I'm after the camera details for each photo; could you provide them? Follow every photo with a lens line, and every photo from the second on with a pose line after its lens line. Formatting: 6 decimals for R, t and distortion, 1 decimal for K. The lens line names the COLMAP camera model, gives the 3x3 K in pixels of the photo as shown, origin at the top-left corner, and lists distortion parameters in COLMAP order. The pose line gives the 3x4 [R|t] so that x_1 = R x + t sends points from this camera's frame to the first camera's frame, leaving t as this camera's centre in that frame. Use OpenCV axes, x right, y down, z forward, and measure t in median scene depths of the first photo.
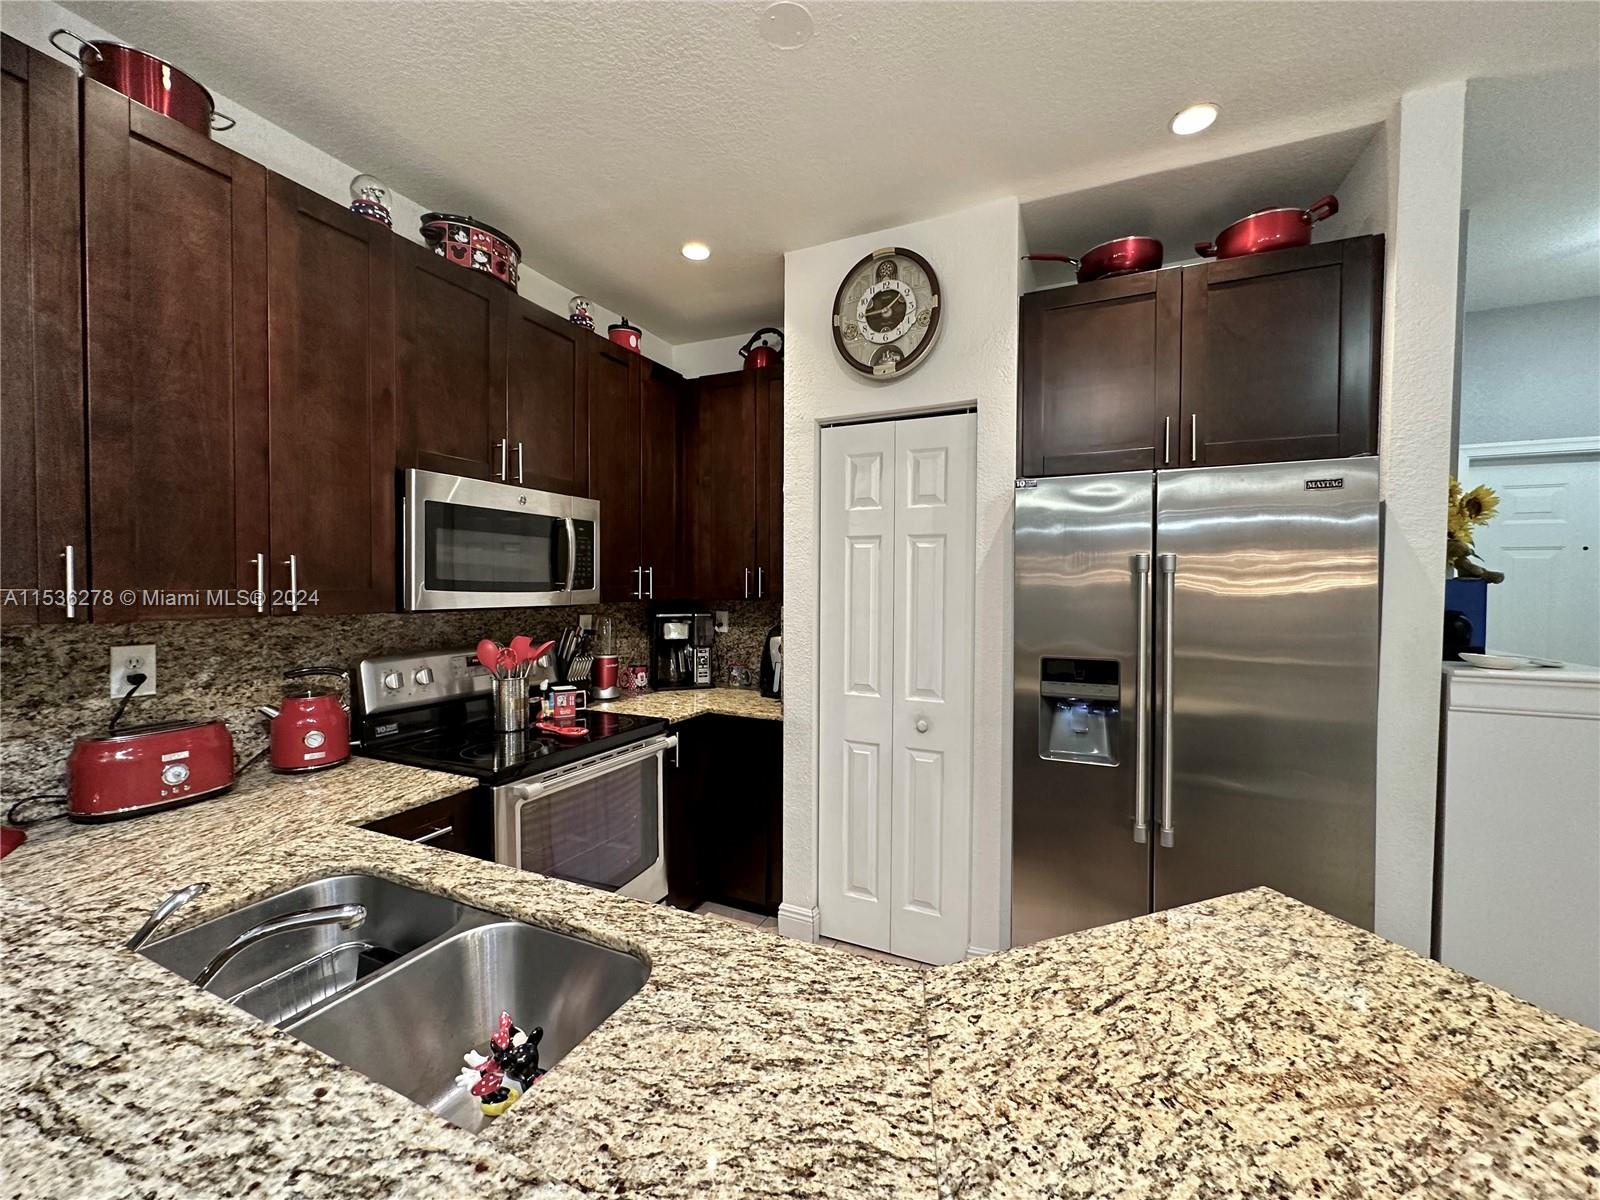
lens RADIAL K [[640.9, 0, 810.6], [0, 640.9, 591.2], [0, 0, 1]] dist [-0.001717, 0.000369]
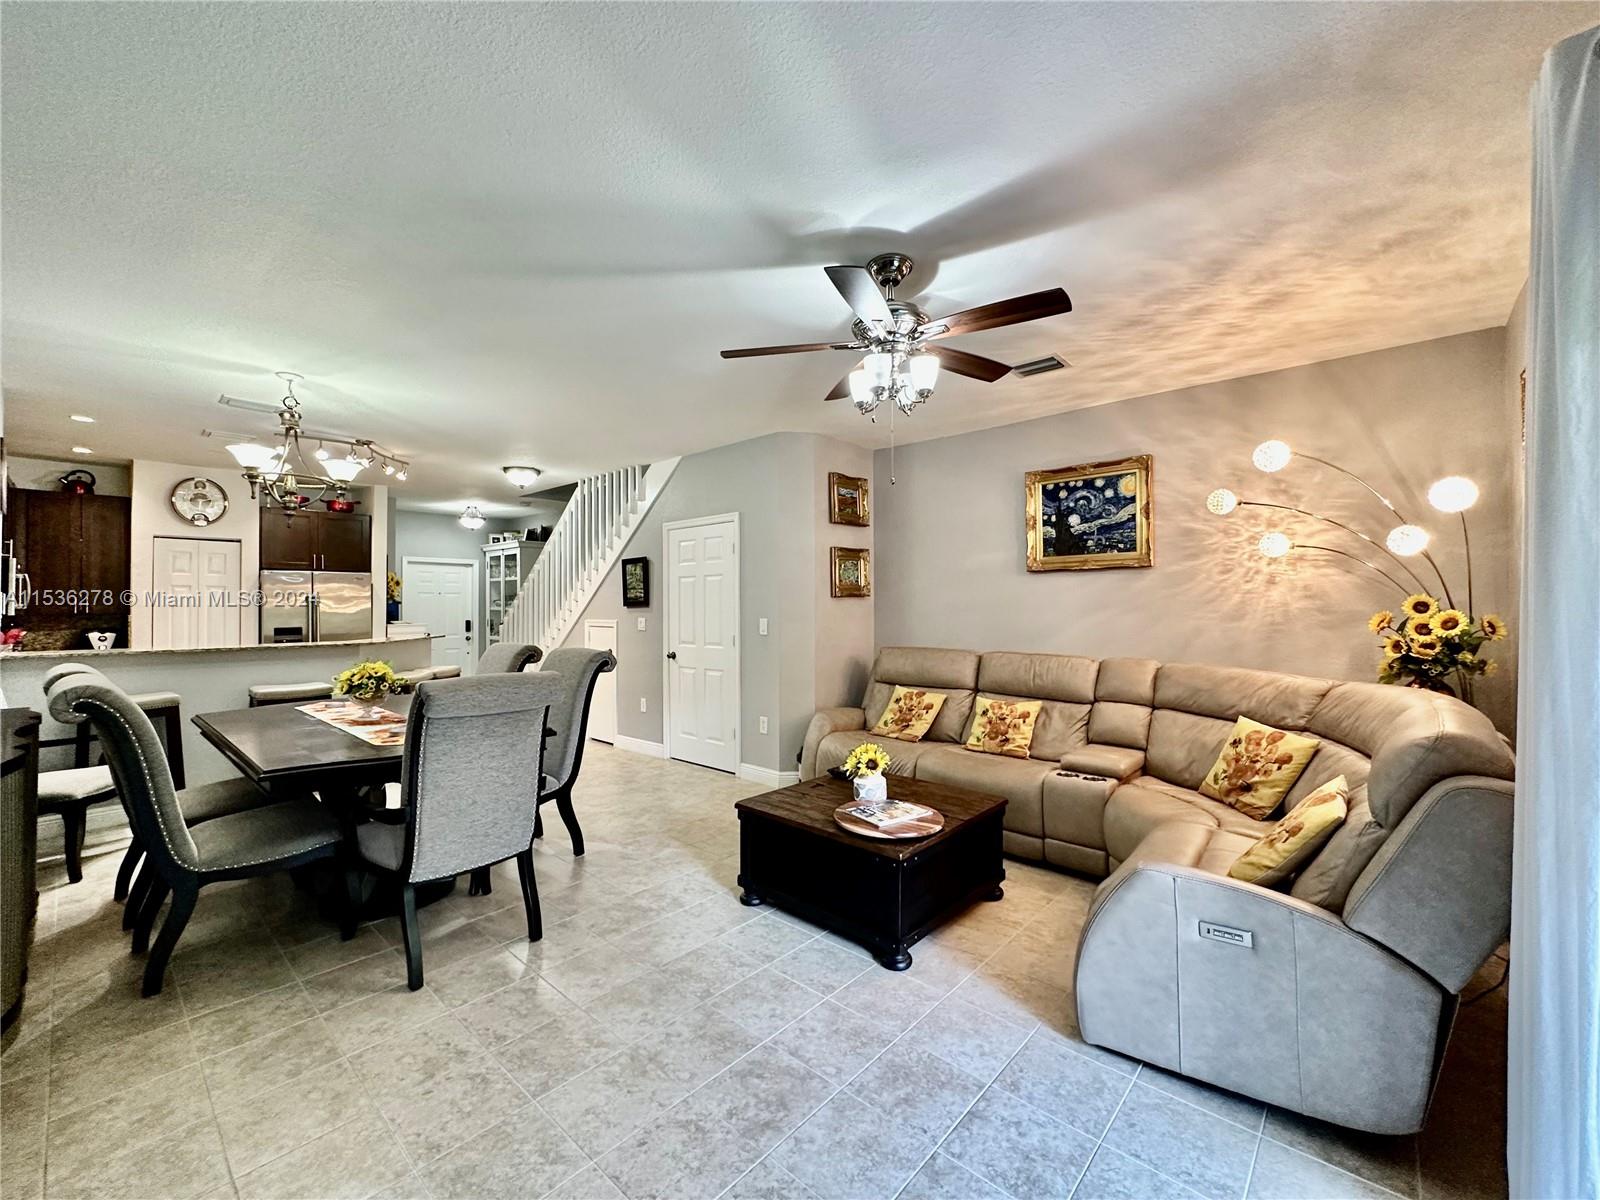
lens RADIAL K [[640.9, 0, 801.0], [0, 640.9, 601.0], [0, 0, 1]] dist [-0.001717, 0.000369]
pose [[0.307327, 0.005334, 0.951589, -2.090659], [0.022280, 0.999670, -0.012799, 0.079789], [-0.951343, 0.025135, 0.307107, -2.759501]]
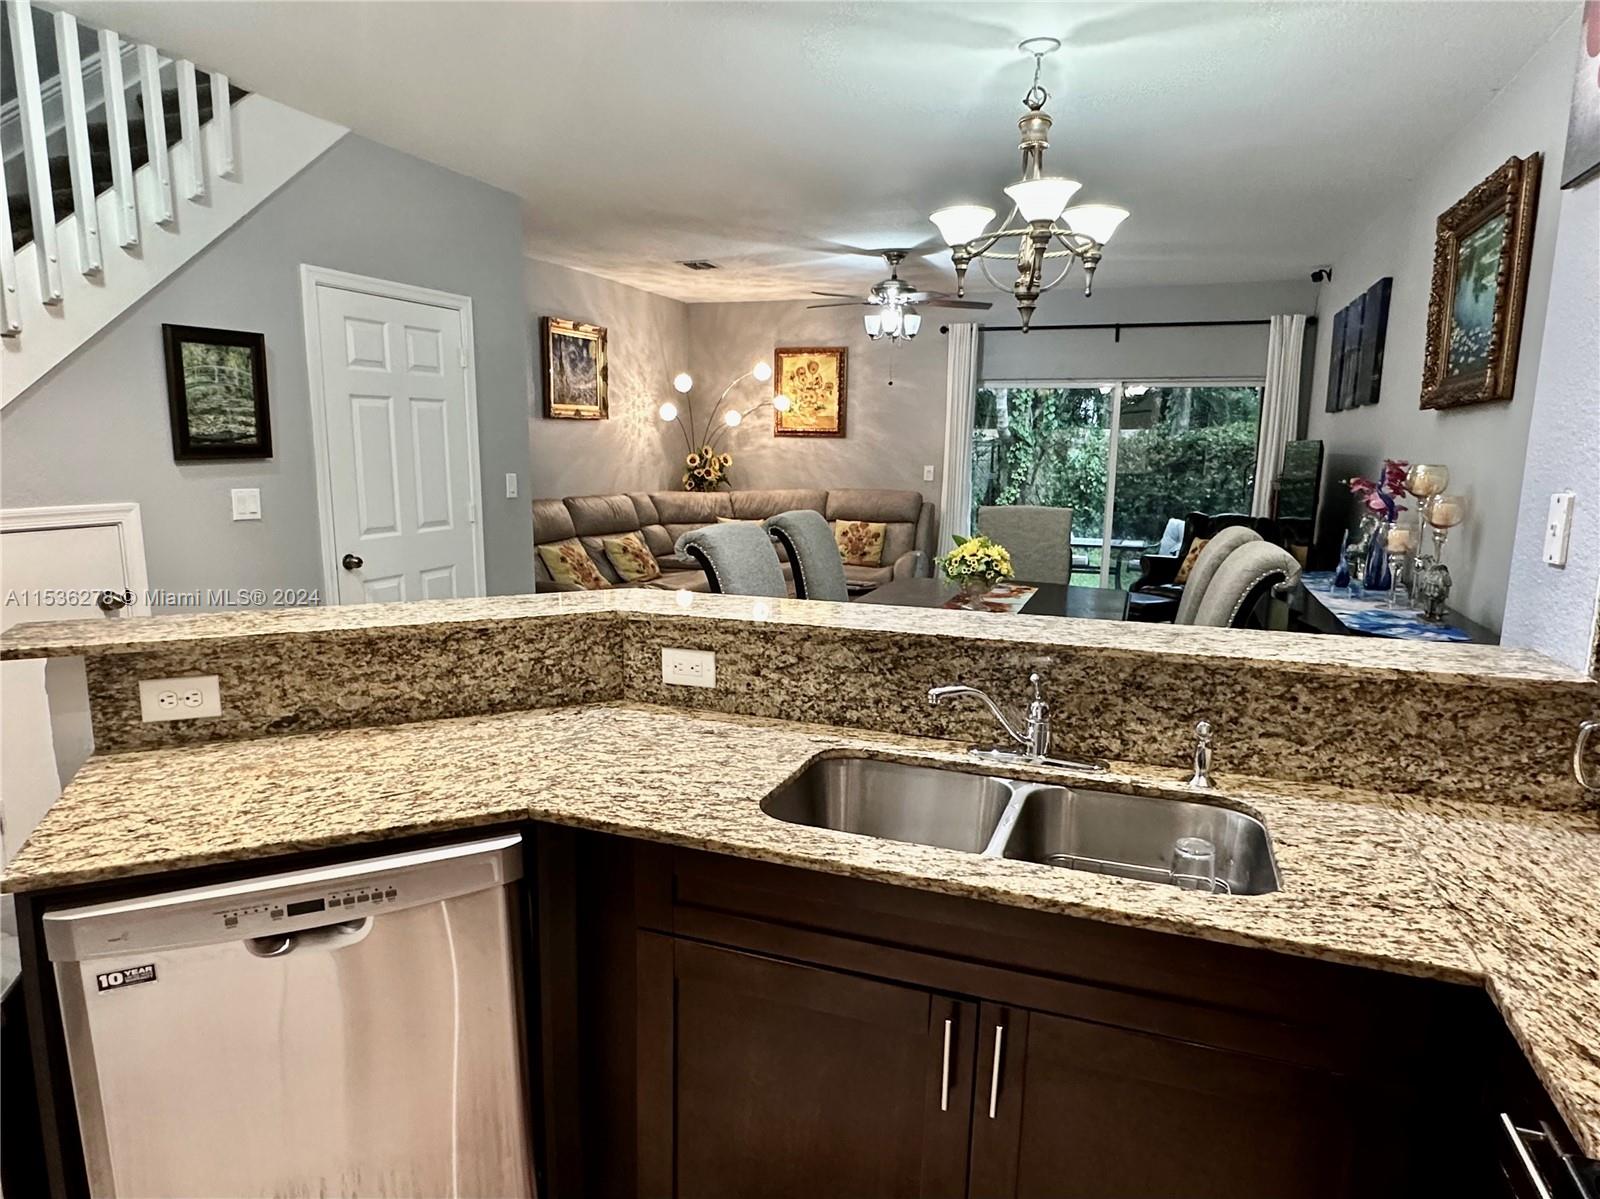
lens RADIAL K [[971.0, 0, 814.3], [0, 971.0, 615.8], [0, 0, 1]] dist [-0.007846, -0.001386]
pose [[-0.996661, 0.001033, -0.081649, -0.099869], [-0.015118, 0.980298, 0.196945, -0.053267], [0.080244, 0.197522, -0.977009, 1.324594]]
